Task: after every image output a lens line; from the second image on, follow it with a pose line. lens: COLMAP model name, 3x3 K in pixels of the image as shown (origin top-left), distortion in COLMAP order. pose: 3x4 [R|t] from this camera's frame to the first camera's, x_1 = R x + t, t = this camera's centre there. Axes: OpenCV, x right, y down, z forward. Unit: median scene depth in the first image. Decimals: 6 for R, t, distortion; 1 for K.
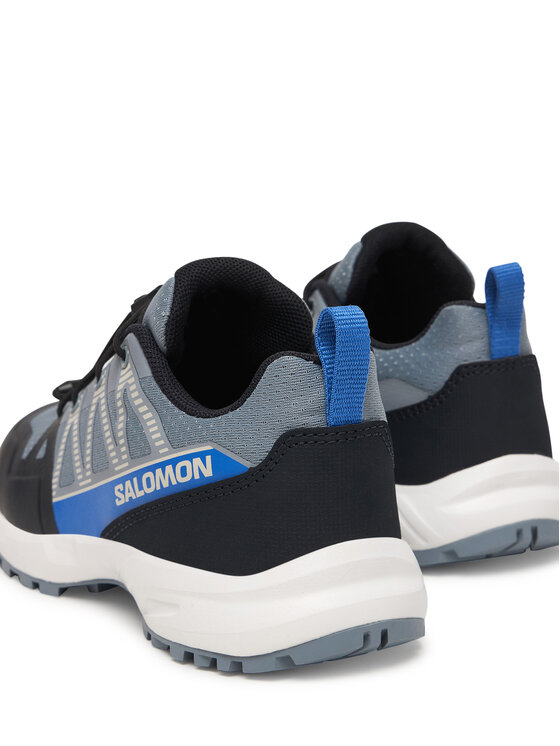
lens RADIAL K [[1711.9, 0, 280.0], [0, 1711.9, 373.0], [0, 0, 1]] dist [-0.234253, 0.015967]
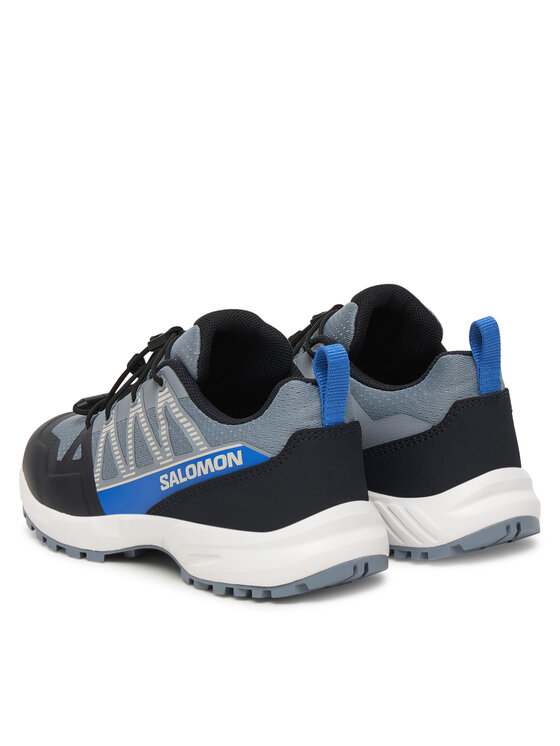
lens RADIAL K [[1936.8, 0, 280.0], [0, 1936.8, 373.0], [0, 0, 1]] dist [0.008470, -0.028589]
pose [[0.993575, -0.046902, 0.102998, -0.163595], [0.045602, 0.998848, 0.014940, -0.038386], [-0.103580, -0.010147, 0.994569, -0.606585]]
